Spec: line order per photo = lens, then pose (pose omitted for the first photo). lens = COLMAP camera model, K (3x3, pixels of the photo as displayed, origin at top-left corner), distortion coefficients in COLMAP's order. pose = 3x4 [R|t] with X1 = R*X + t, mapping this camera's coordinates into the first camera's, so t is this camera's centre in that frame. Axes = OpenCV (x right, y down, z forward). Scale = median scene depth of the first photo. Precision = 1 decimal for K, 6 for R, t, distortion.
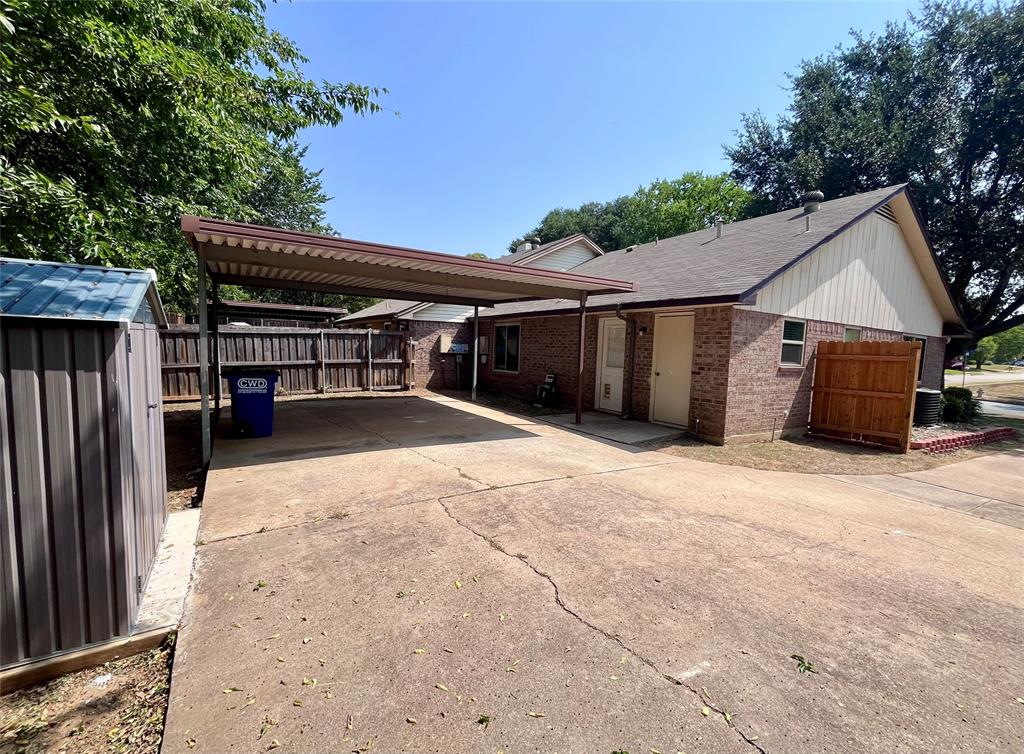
lens RADIAL K [[445.5, 0, 511.4], [0, 445.5, 382.6], [0, 0, 1]] dist [-0.001704, -0.000113]
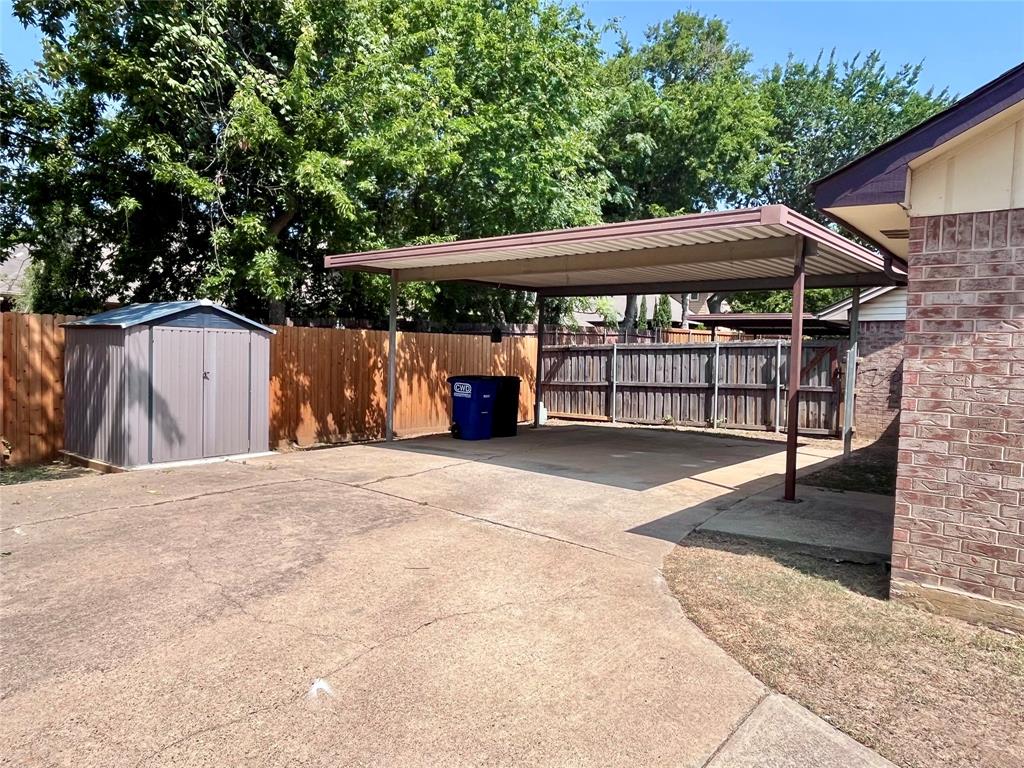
lens RADIAL K [[687.3, 0, 513.4], [0, 687.3, 381.7], [0, 0, 1]] dist [-0.003063, -0.000233]
pose [[0.313384, 0.012838, -0.949540, 0.903939], [-0.101010, 0.994687, -0.019889, 0.007313], [0.944239, 0.102146, 0.313015, 0.522377]]
